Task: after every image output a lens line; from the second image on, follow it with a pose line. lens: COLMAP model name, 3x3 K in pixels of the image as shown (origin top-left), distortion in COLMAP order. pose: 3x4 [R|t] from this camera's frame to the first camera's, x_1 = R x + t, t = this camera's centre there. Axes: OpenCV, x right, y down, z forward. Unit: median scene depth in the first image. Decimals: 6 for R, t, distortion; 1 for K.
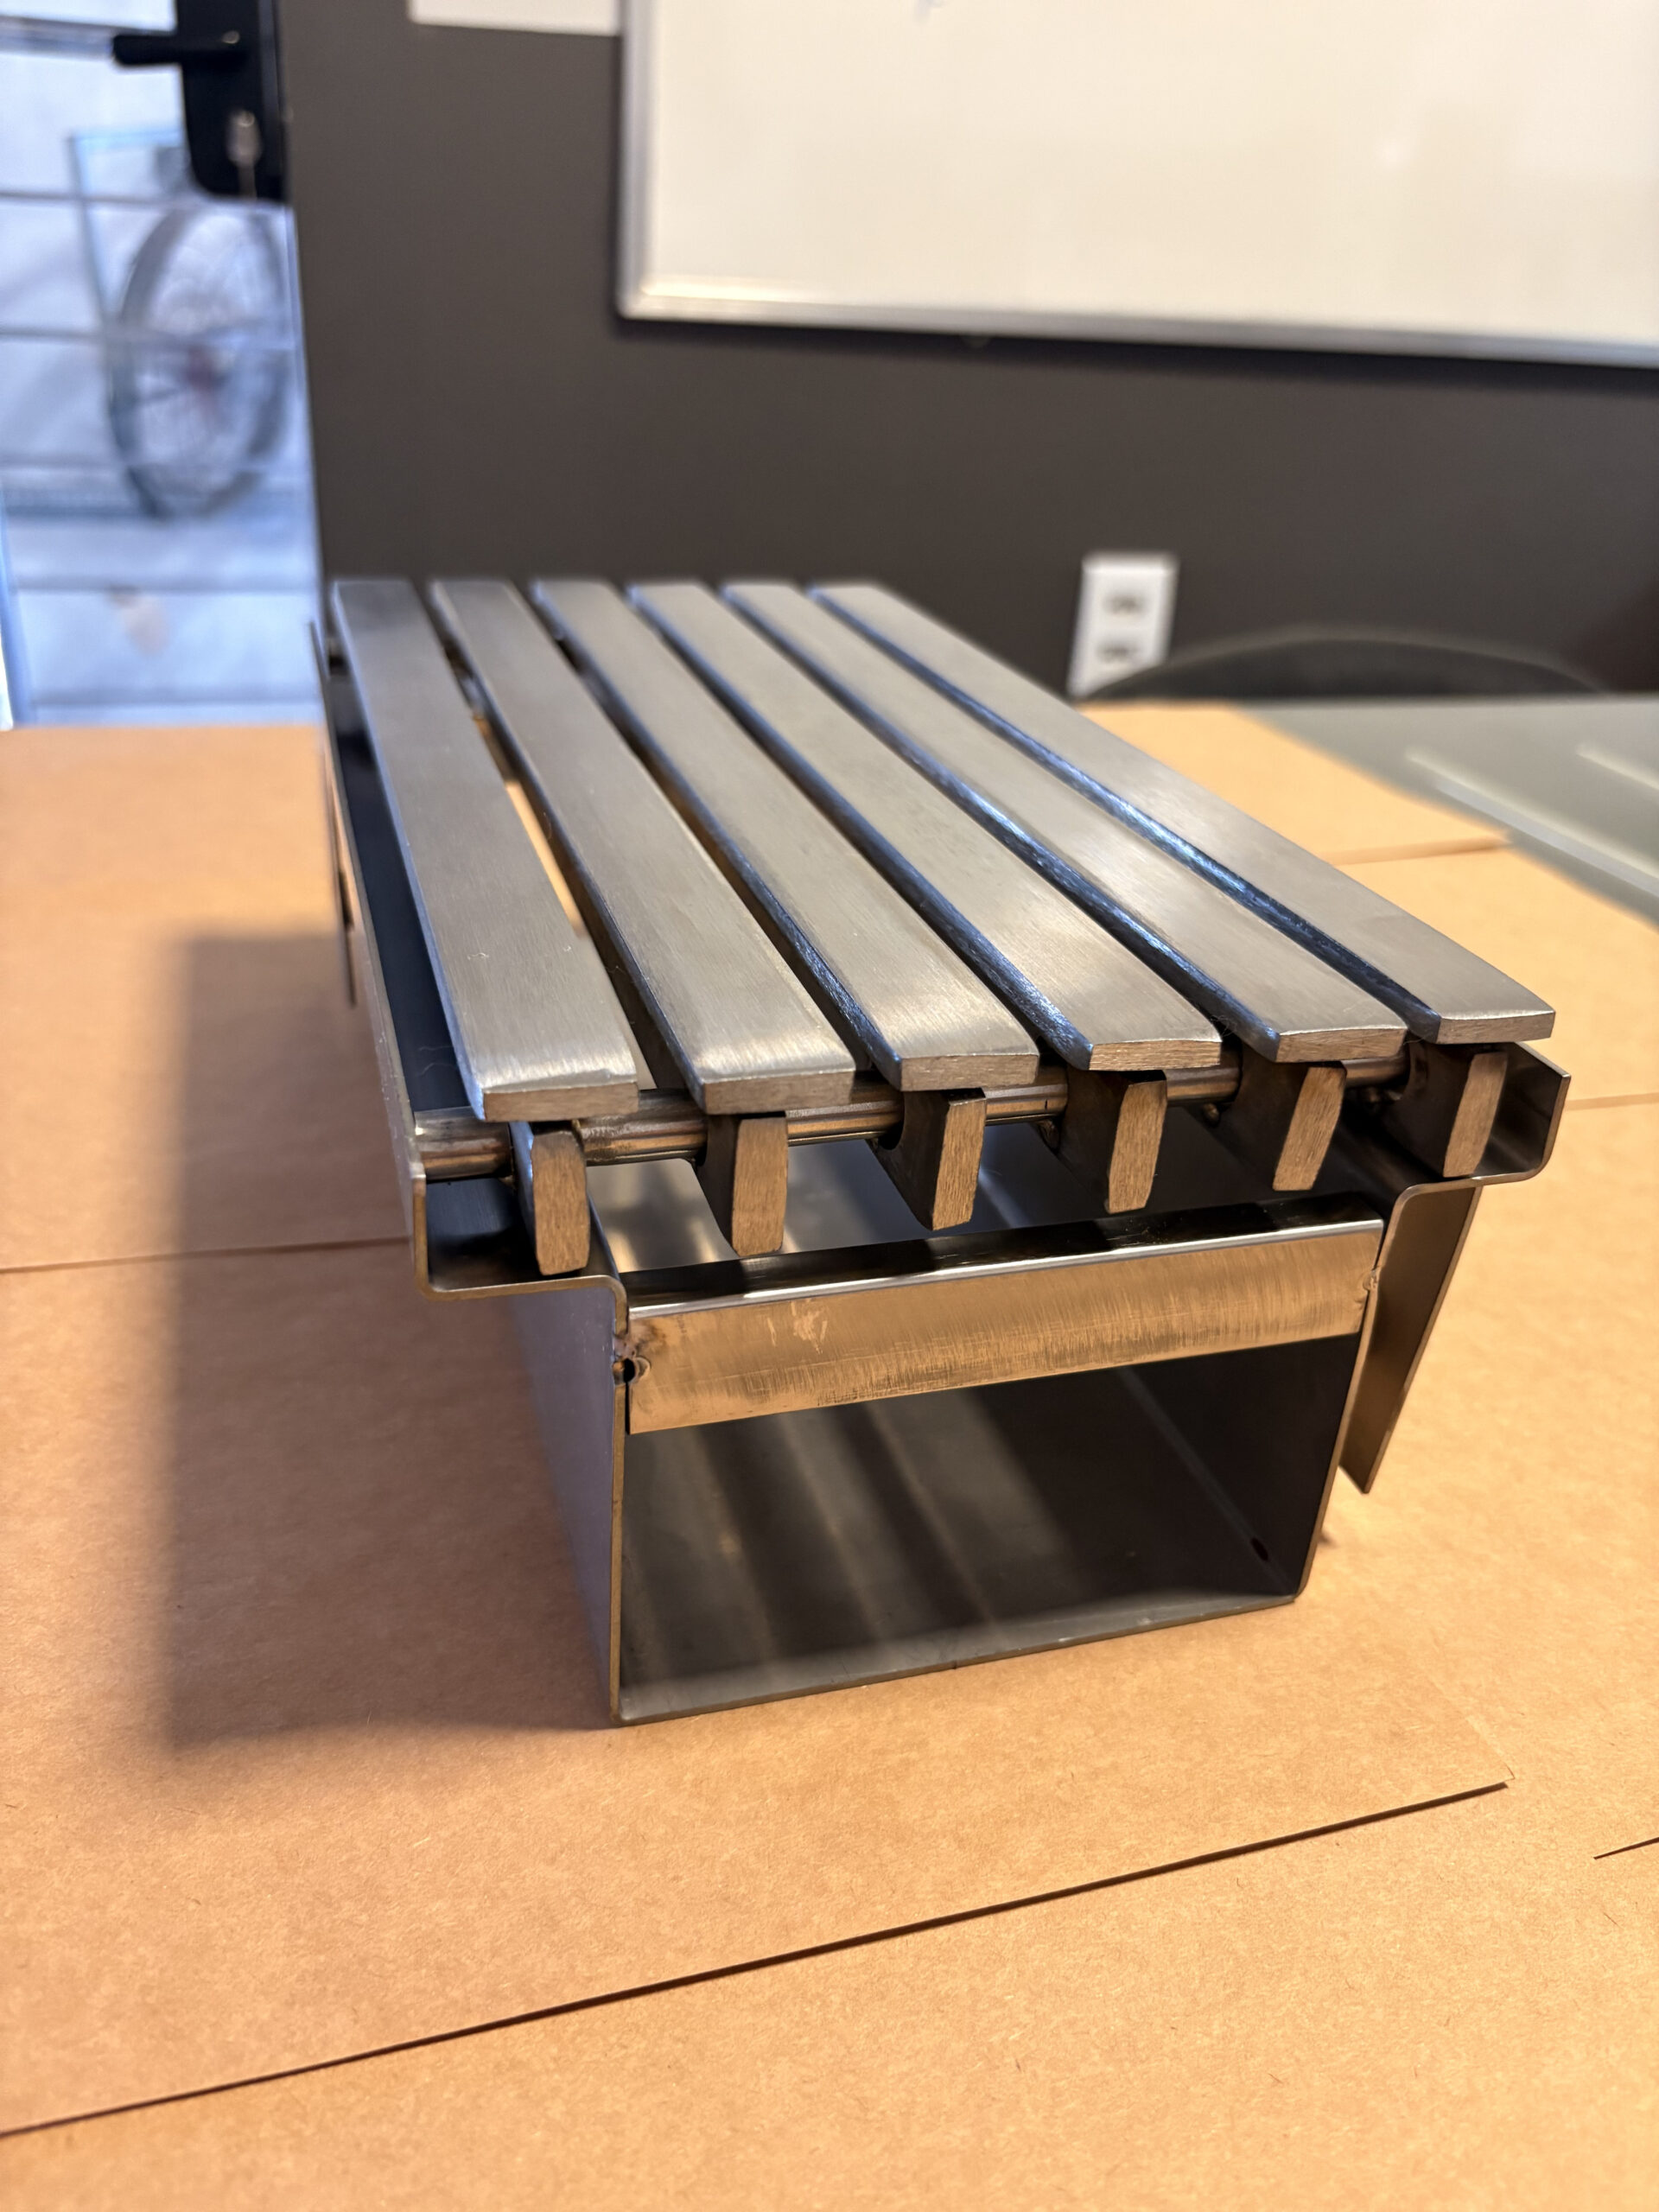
lens RADIAL K [[1711.3, 0, 832.5], [0, 1711.3, 1099.5], [0, 0, 1]] dist [0.001394, -0.000140]
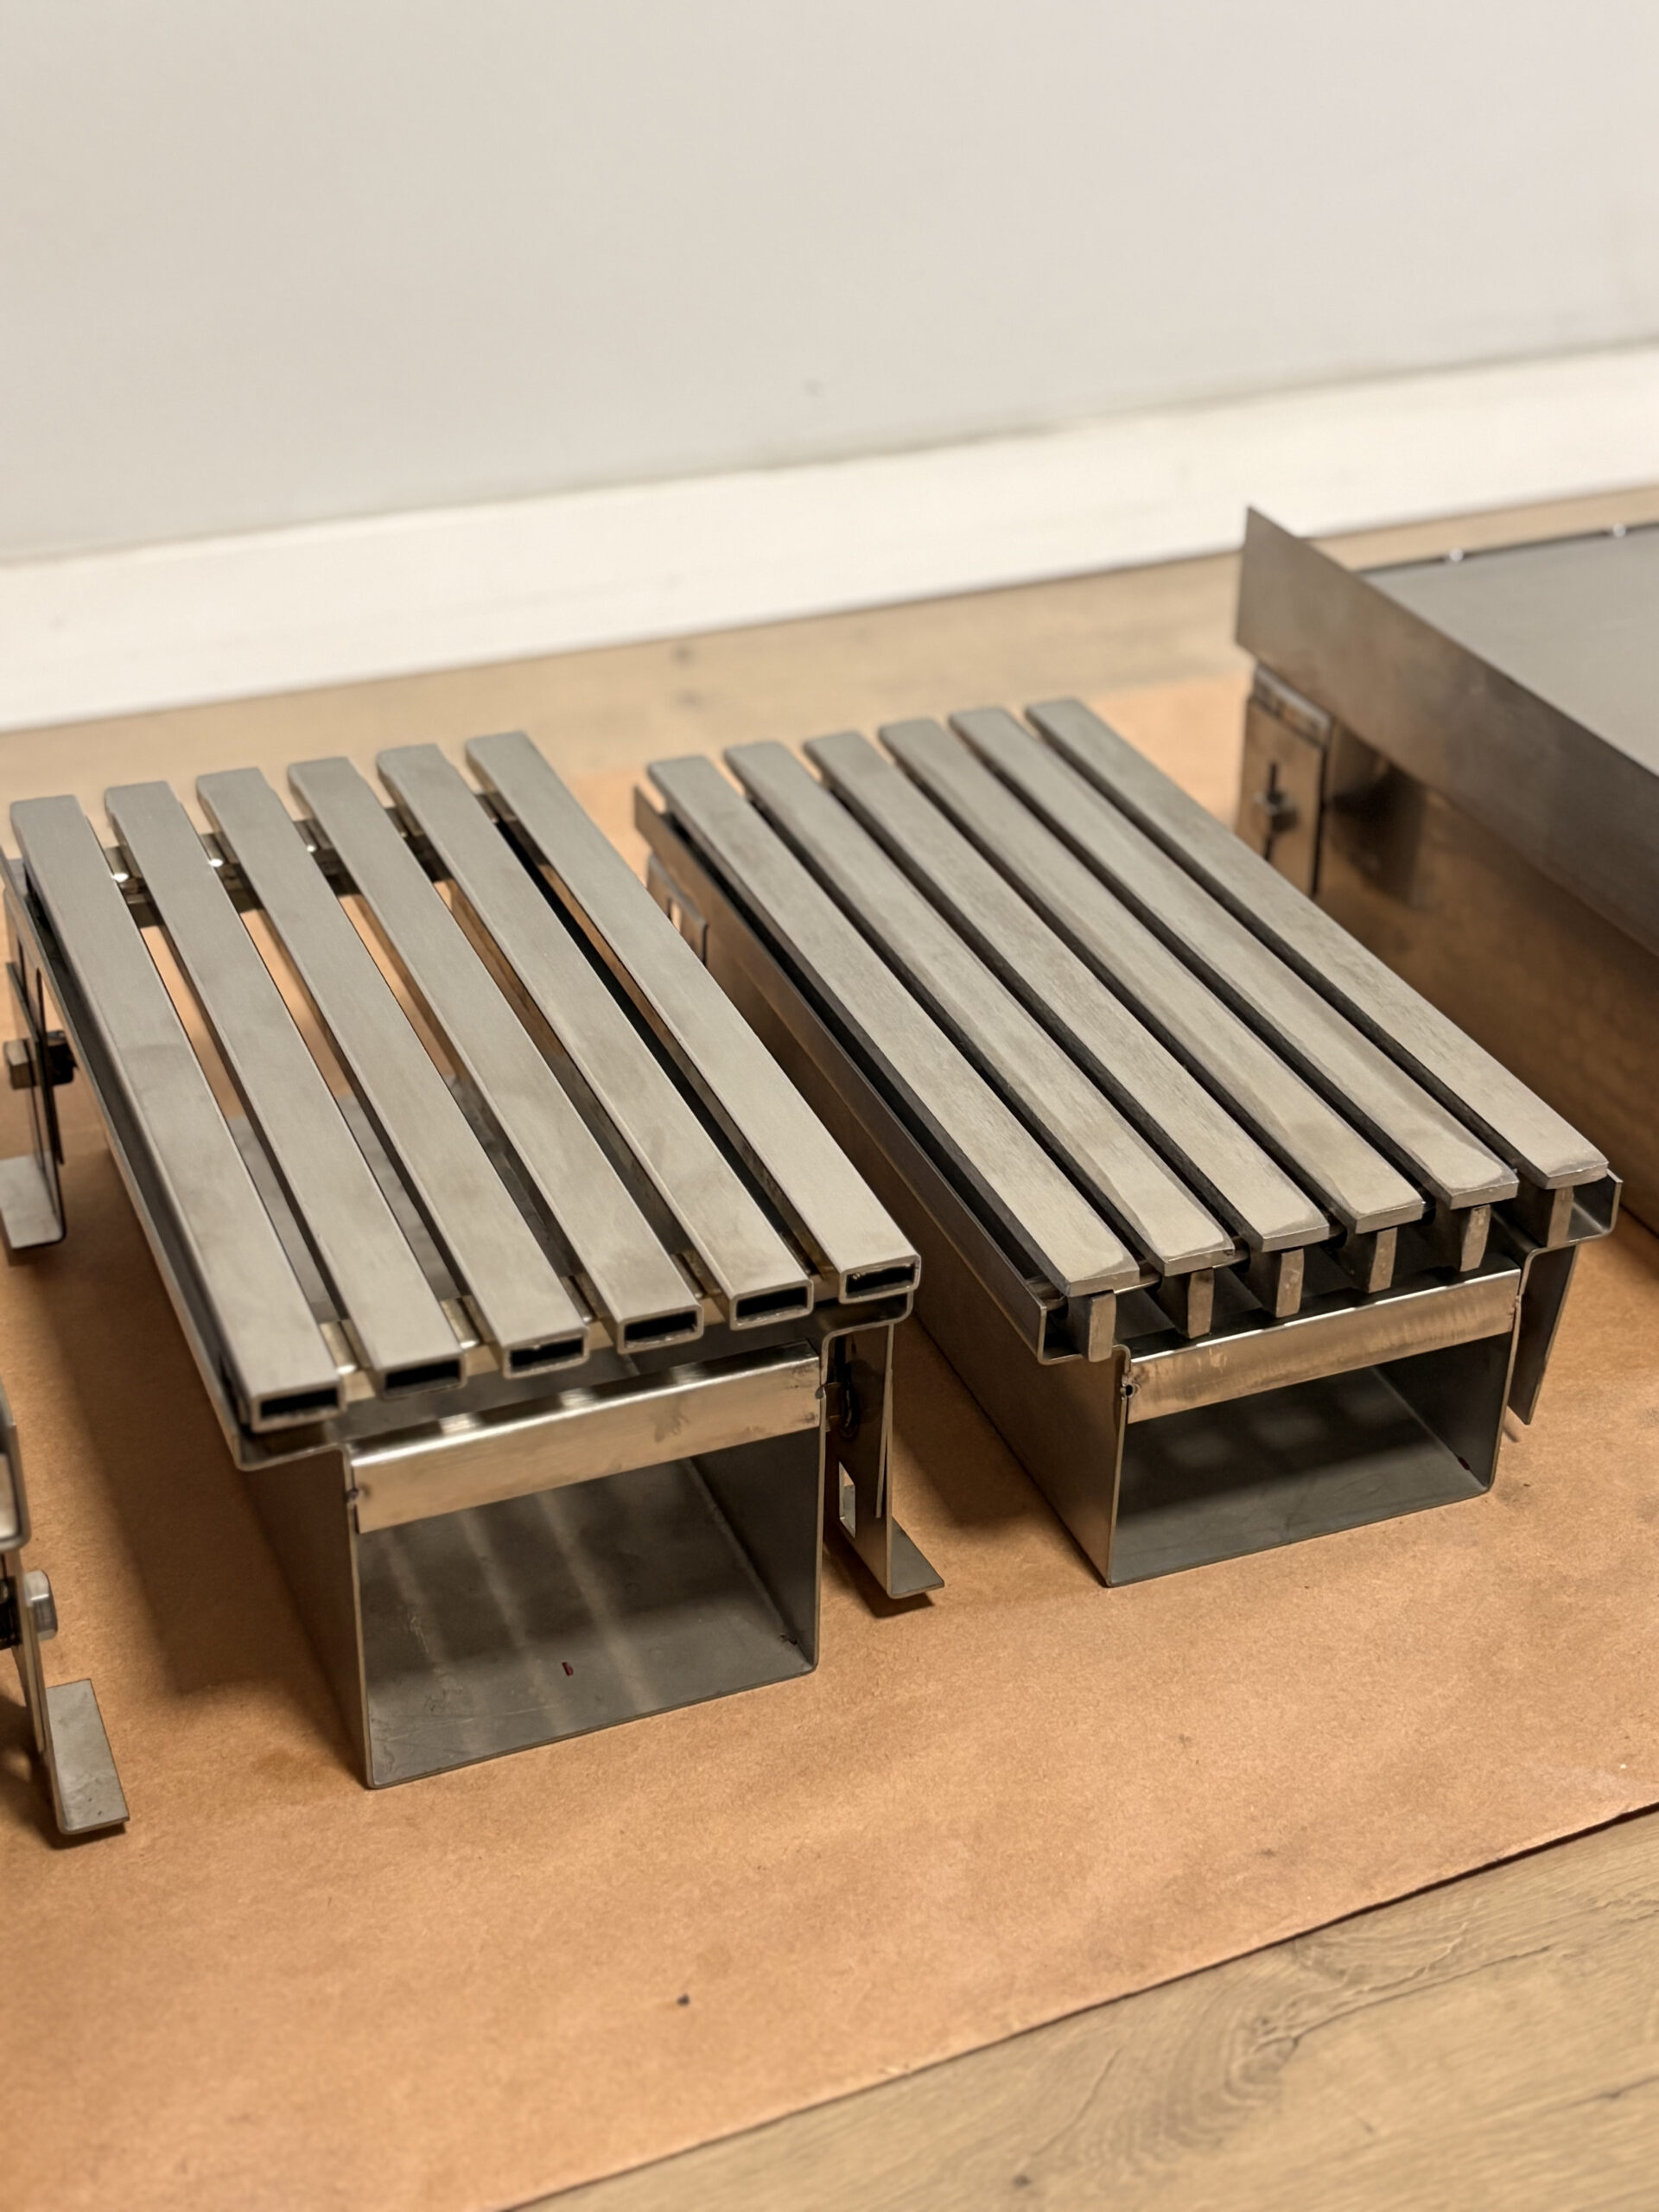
lens RADIAL K [[3093.1, 0, 826.2], [0, 3093.1, 1107.9], [0, 0, 1]] dist [0.023775, 0.000000]
pose [[0.995256, -0.083930, 0.049199, -0.560389], [0.079593, 0.993255, 0.084321, -0.442713], [-0.055945, -0.080005, 0.995223, -2.233733]]
